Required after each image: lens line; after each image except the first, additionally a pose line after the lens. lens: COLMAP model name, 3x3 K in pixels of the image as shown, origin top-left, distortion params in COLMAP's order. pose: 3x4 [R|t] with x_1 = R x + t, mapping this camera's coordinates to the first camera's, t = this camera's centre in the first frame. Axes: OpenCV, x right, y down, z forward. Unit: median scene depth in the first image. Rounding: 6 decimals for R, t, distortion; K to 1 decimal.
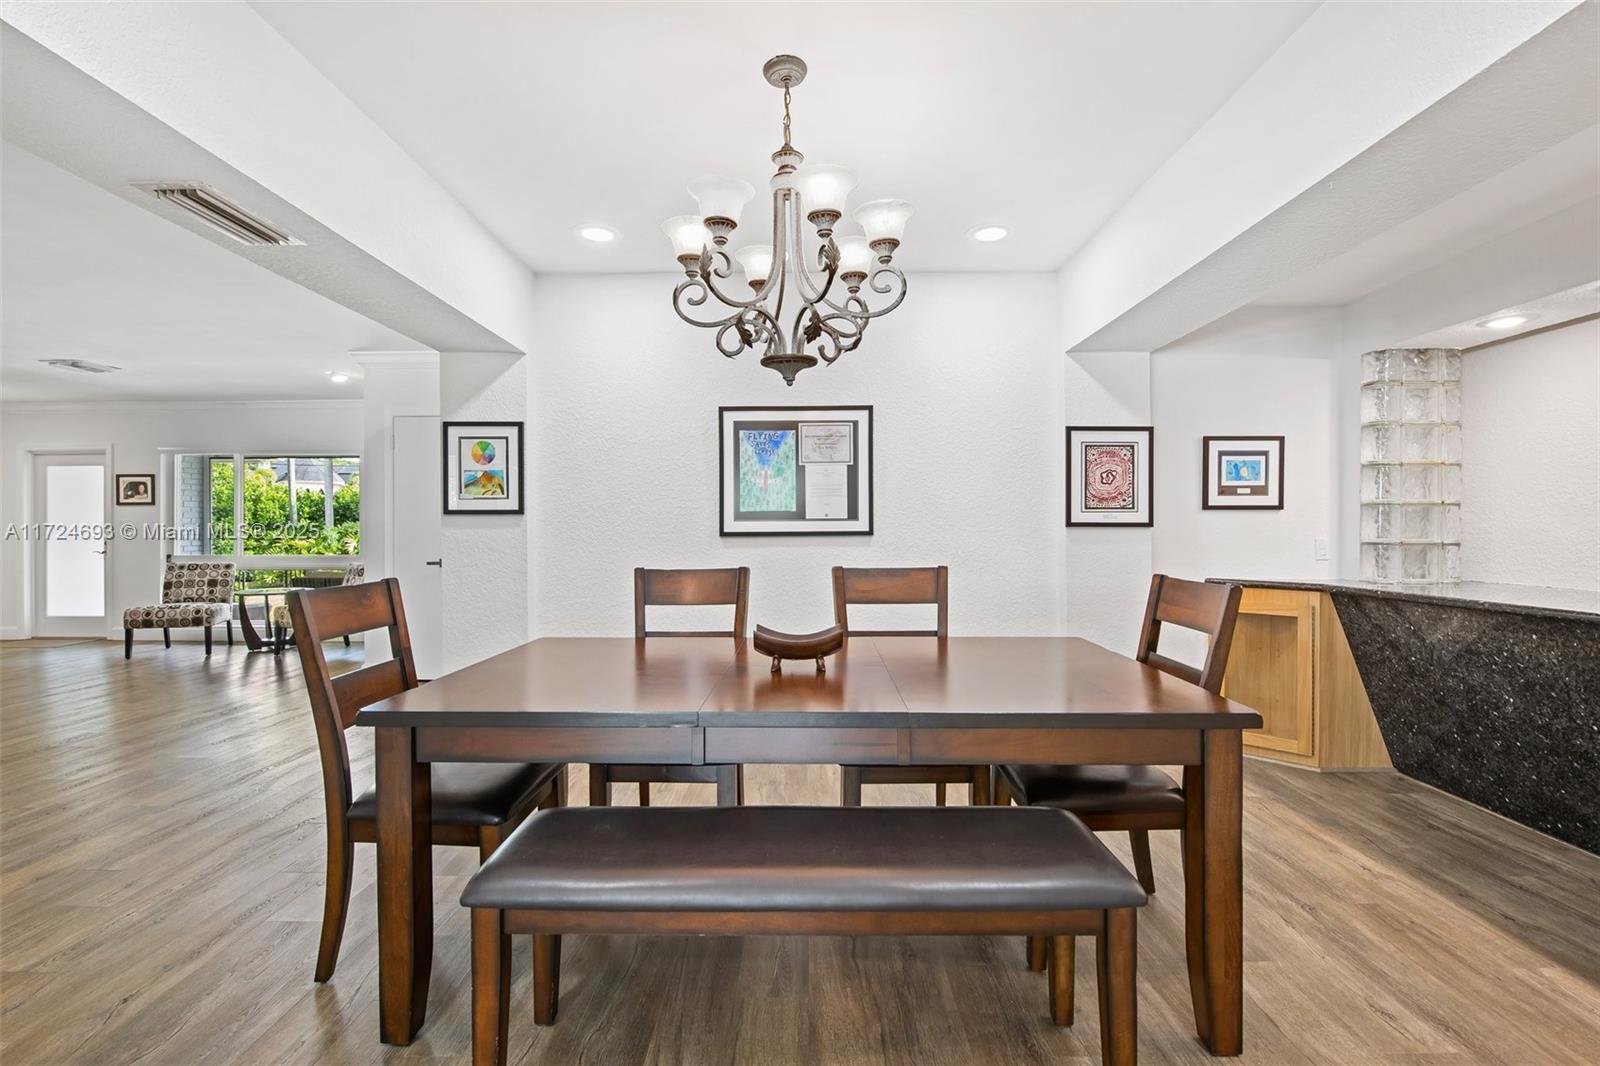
lens RADIAL K [[683.1, 0, 793.1], [0, 683.1, 527.2], [0, 0, 1]] dist [-0.009286, -0.000620]
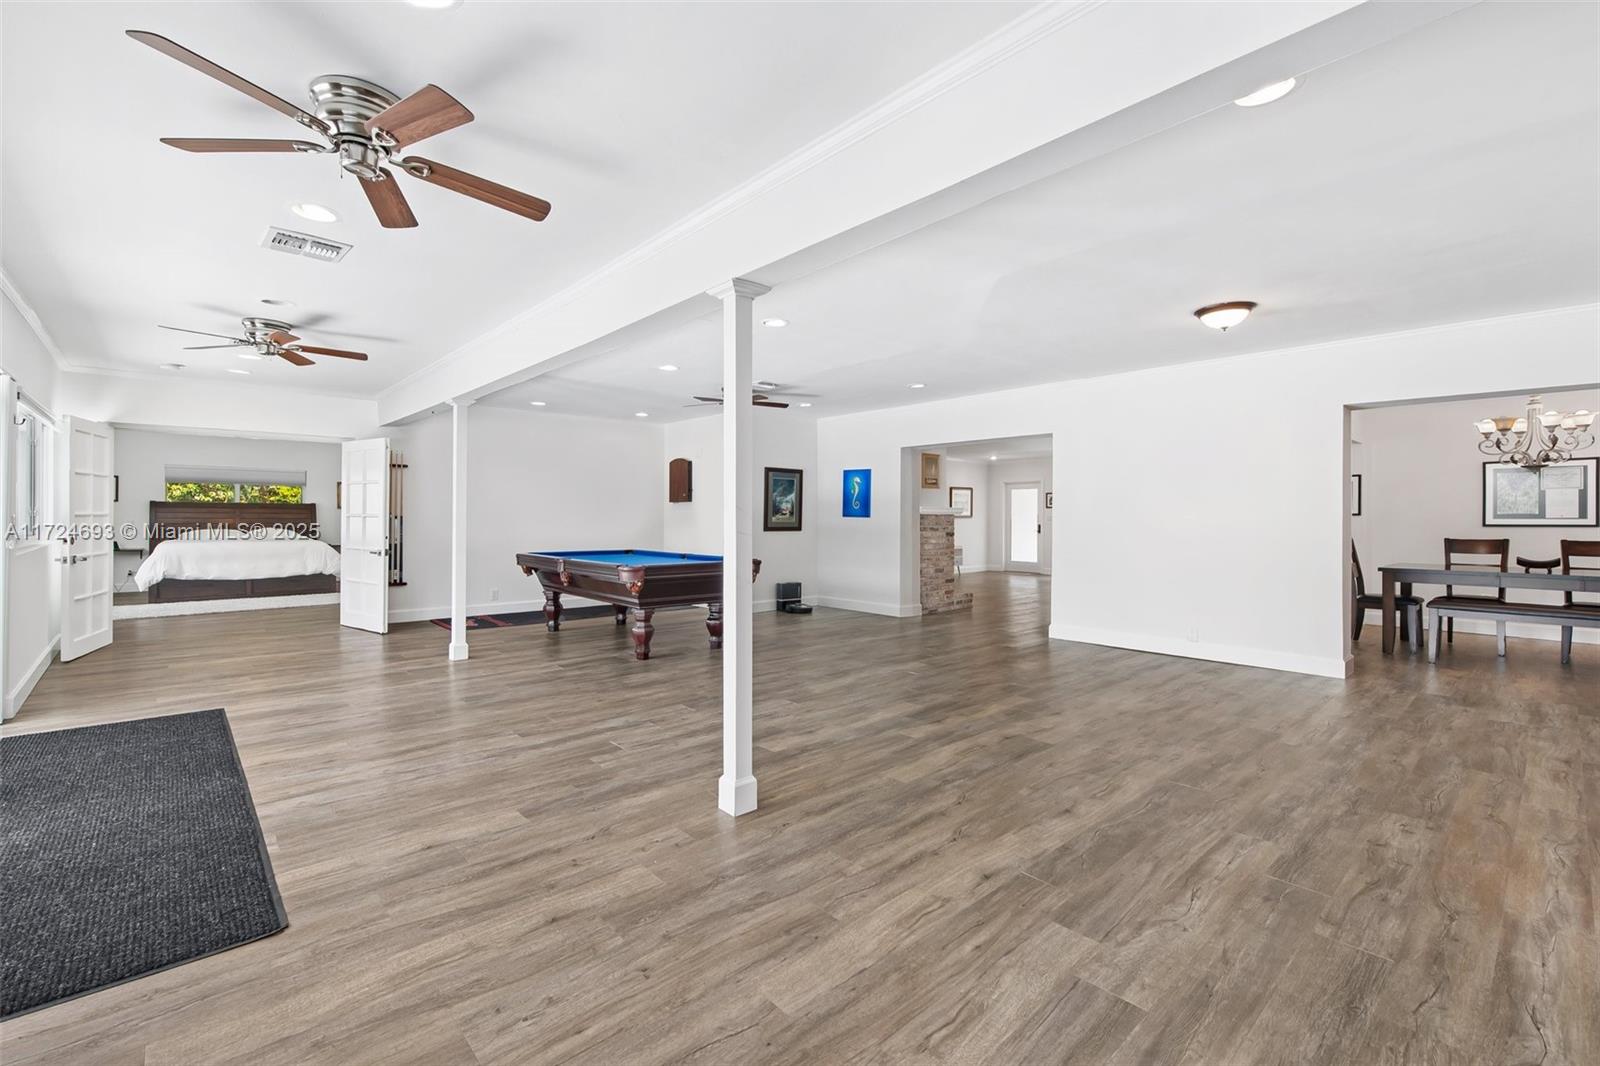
lens RADIAL K [[682.1, 0, 800.9], [0, 682.1, 521.0], [0, 0, 1]] dist [-0.000106, -0.000178]
pose [[0.679853, 0.006283, -0.733321, 0.000624], [-0.001646, 0.999974, 0.007042, -0.017785], [0.733346, -0.003581, 0.679846, -2.494729]]
